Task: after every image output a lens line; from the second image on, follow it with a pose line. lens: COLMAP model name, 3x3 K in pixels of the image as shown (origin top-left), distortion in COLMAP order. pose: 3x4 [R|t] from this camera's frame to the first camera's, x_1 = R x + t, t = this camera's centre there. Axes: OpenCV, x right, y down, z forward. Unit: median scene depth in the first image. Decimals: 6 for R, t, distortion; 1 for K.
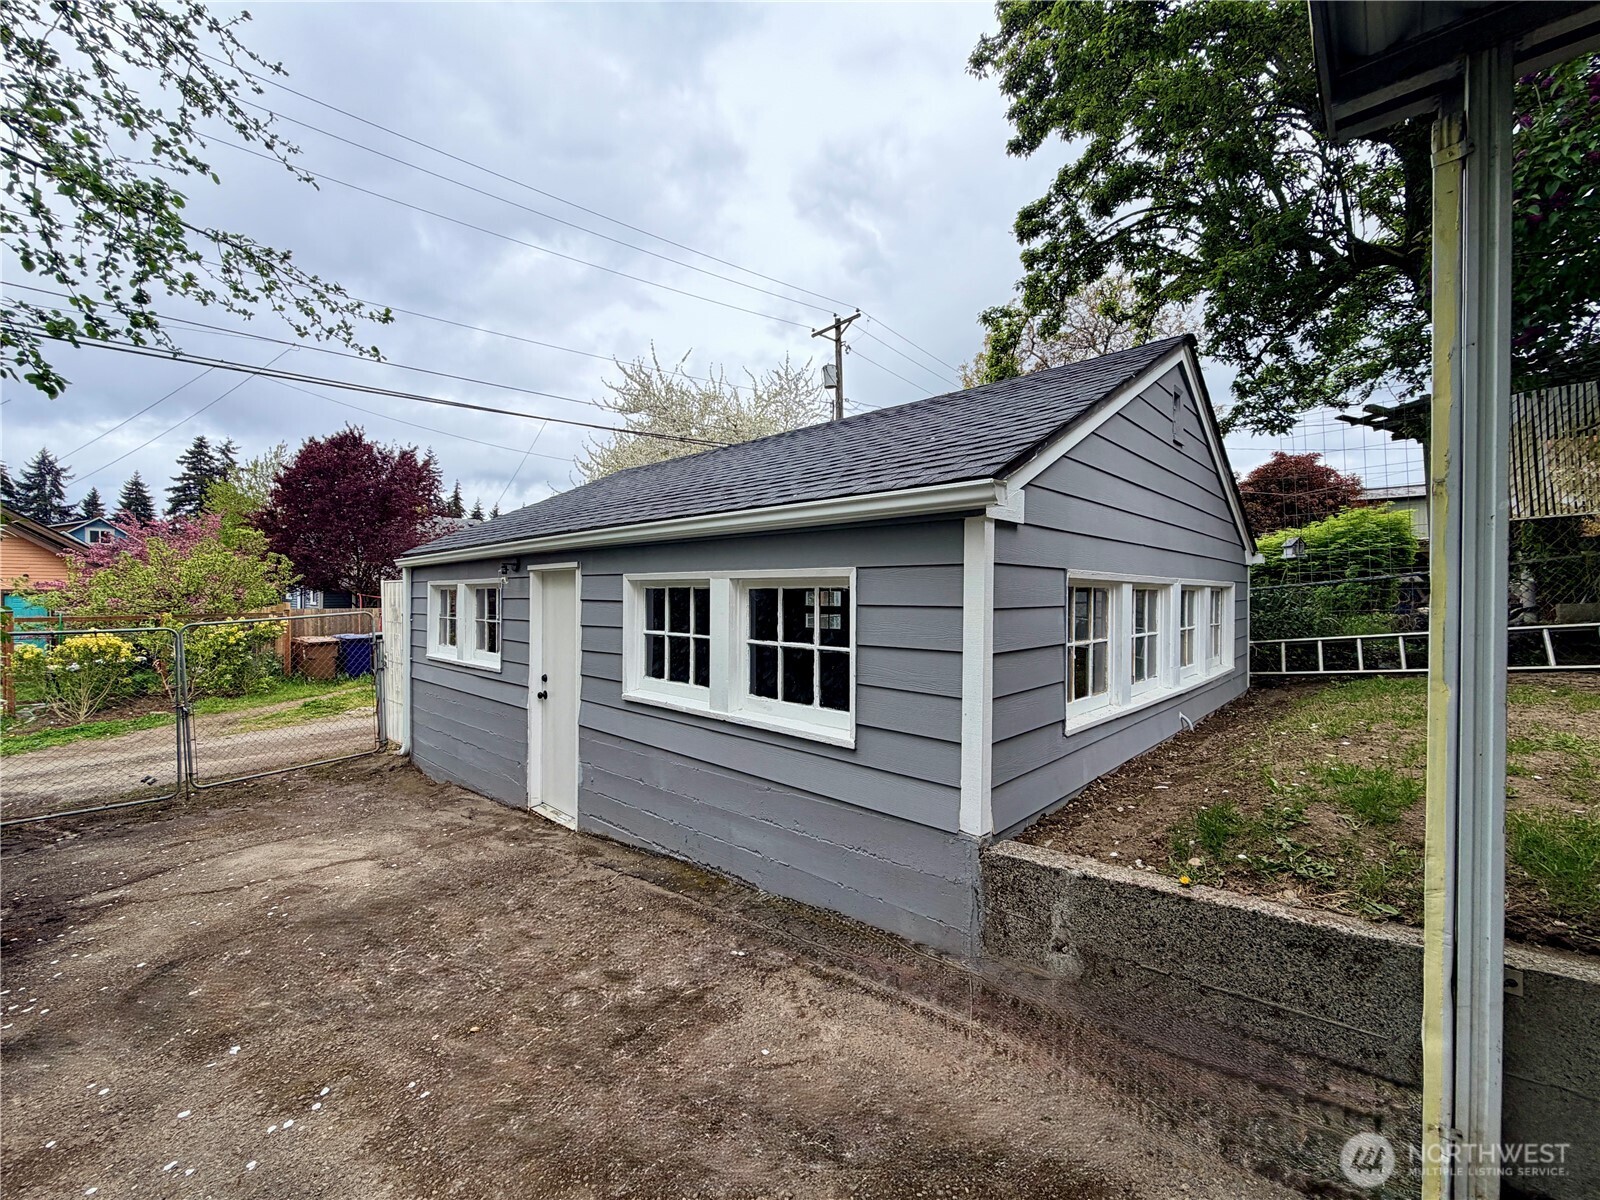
lens RADIAL K [[642.7, 0, 795.4], [0, 642.7, 598.4], [0, 0, 1]] dist [0.005932, -0.000993]
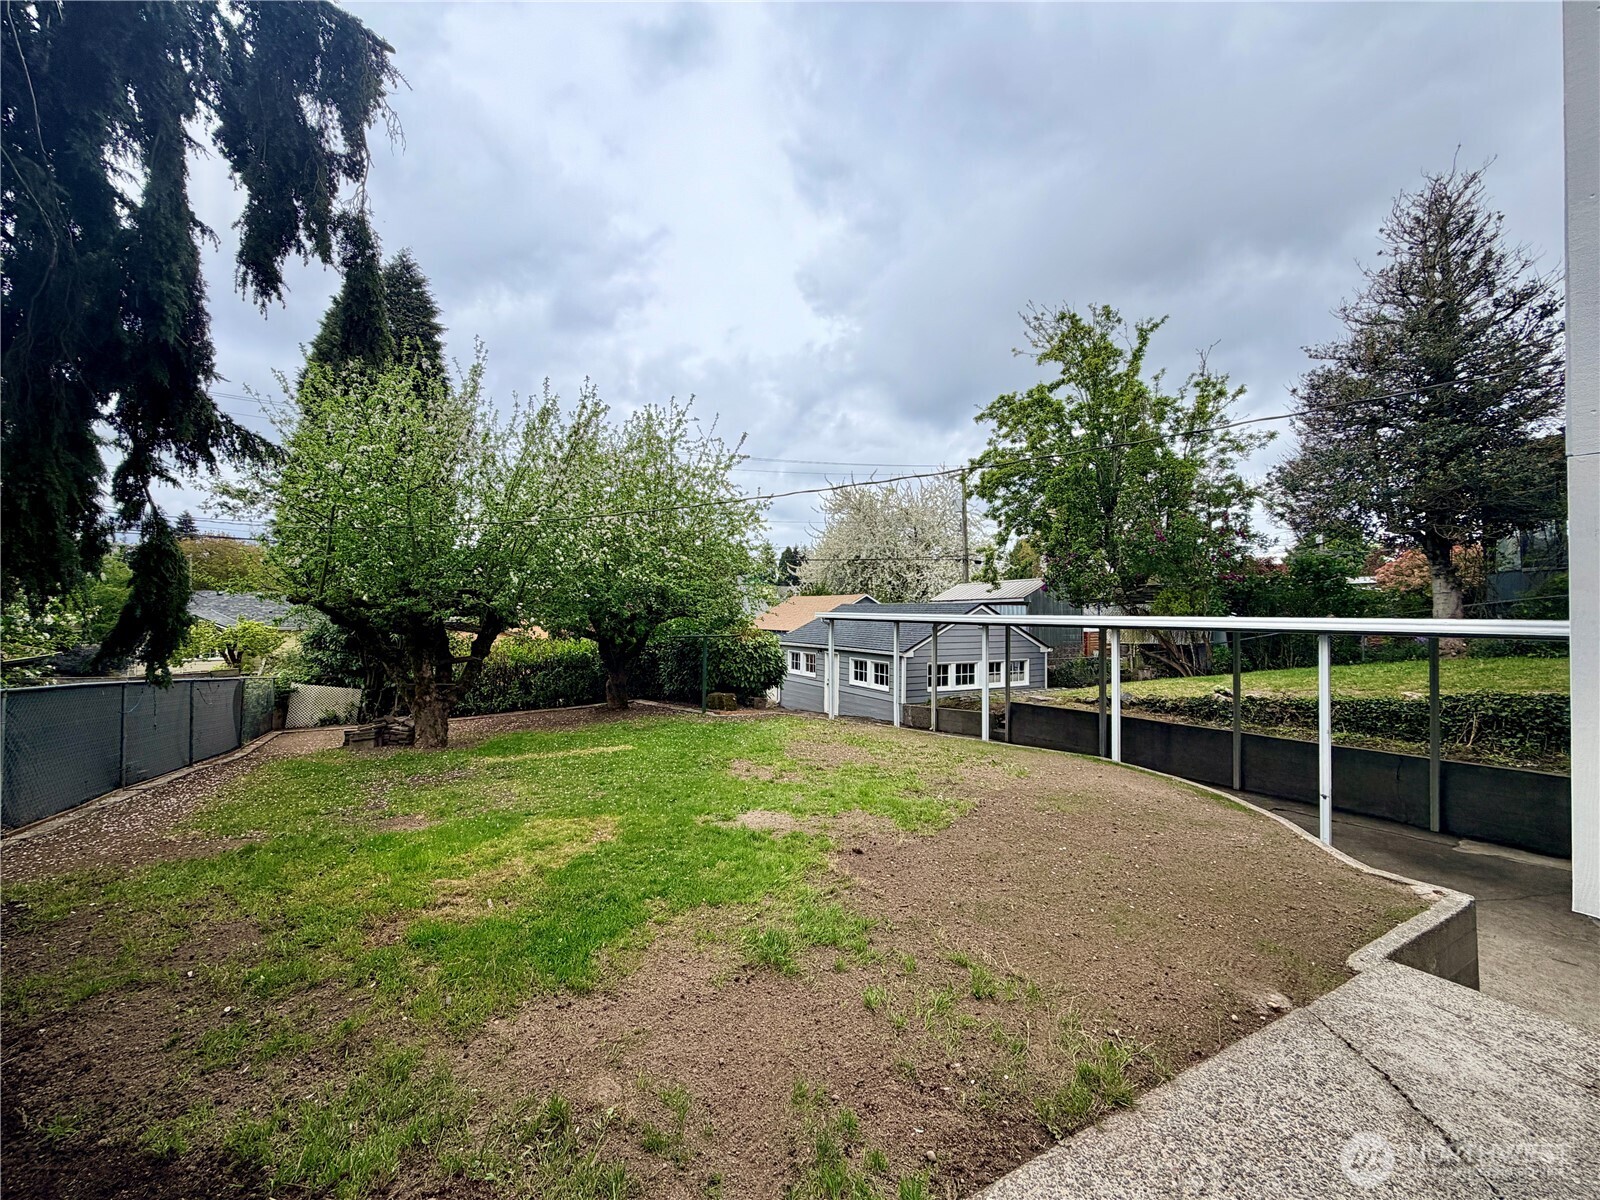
lens RADIAL K [[642.7, 0, 800.9], [0, 642.7, 603.3], [0, 0, 1]] dist [0.005932, -0.000993]
pose [[0.958350, -0.001474, -0.285592, 0.709383], [-0.002471, 0.999906, -0.013452, -0.357634], [0.285585, 0.013597, 0.958257, -3.486678]]
